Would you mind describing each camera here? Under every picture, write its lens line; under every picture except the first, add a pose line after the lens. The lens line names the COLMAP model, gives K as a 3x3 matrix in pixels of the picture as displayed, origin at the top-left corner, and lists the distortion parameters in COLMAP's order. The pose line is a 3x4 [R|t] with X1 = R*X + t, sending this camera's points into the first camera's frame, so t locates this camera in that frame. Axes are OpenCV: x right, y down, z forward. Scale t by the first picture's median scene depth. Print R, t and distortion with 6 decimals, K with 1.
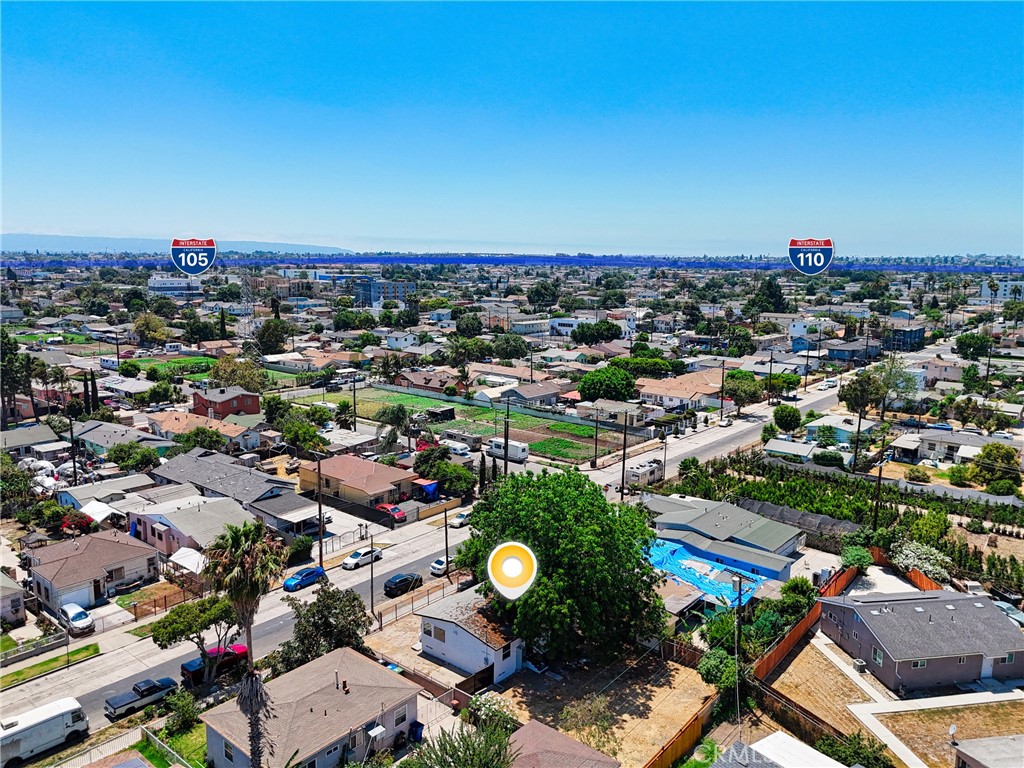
lens RADIAL K [[758.1, 0, 512.0], [0, 758.1, 384.0], [0, 0, 1]] dist [0.064454, -0.003663]
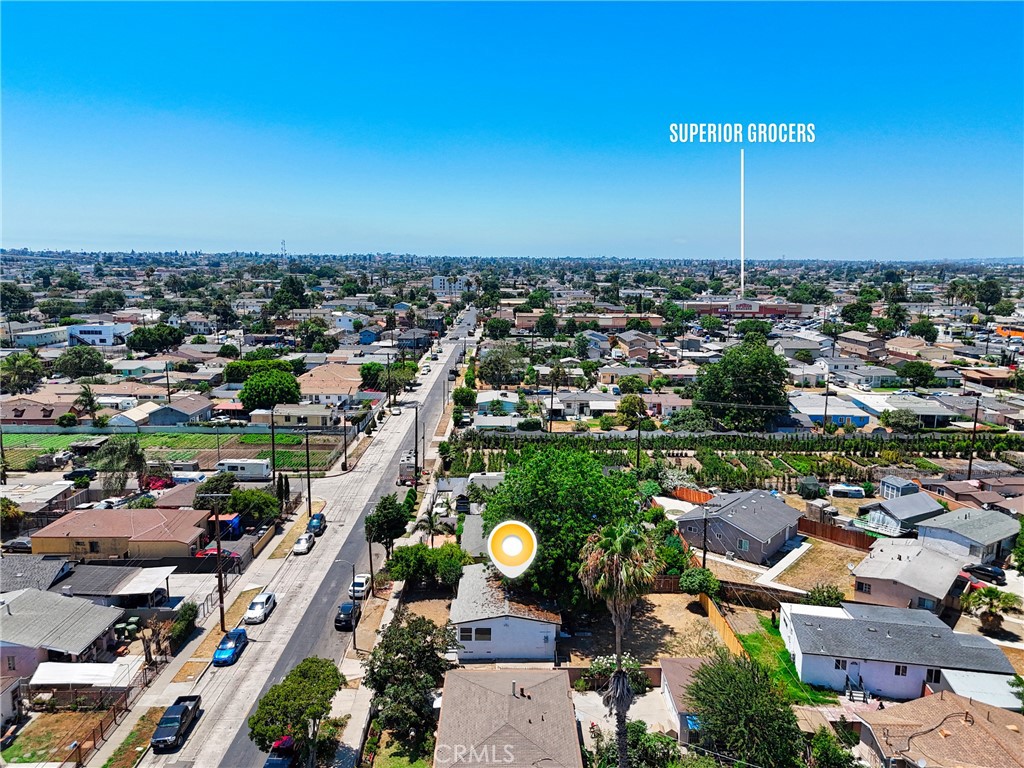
lens RADIAL K [[777.3, 0, 512.0], [0, 777.3, 384.0], [0, 0, 1]] dist [0.086998, -0.001959]
pose [[0.757620, -0.107317, 0.643813, -0.363493], [0.107591, 0.993431, 0.038985, -0.015028], [-0.643767, 0.039733, 0.764189, 0.099094]]
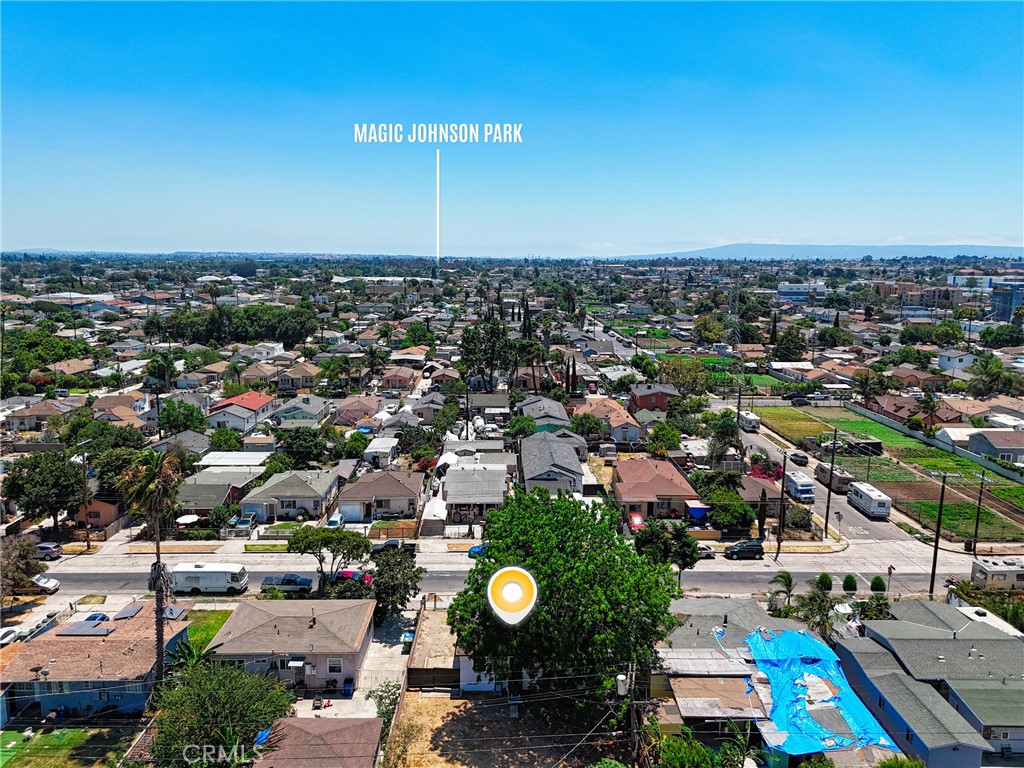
lens RADIAL K [[758.1, 0, 512.0], [0, 758.1, 384.0], [0, 0, 1]] dist [0.064454, -0.003663]
pose [[0.660891, 0.122703, -0.740383, 0.334851], [-0.128482, 0.990478, 0.049463, -0.025865], [0.739402, 0.062436, 0.670363, 0.178901]]
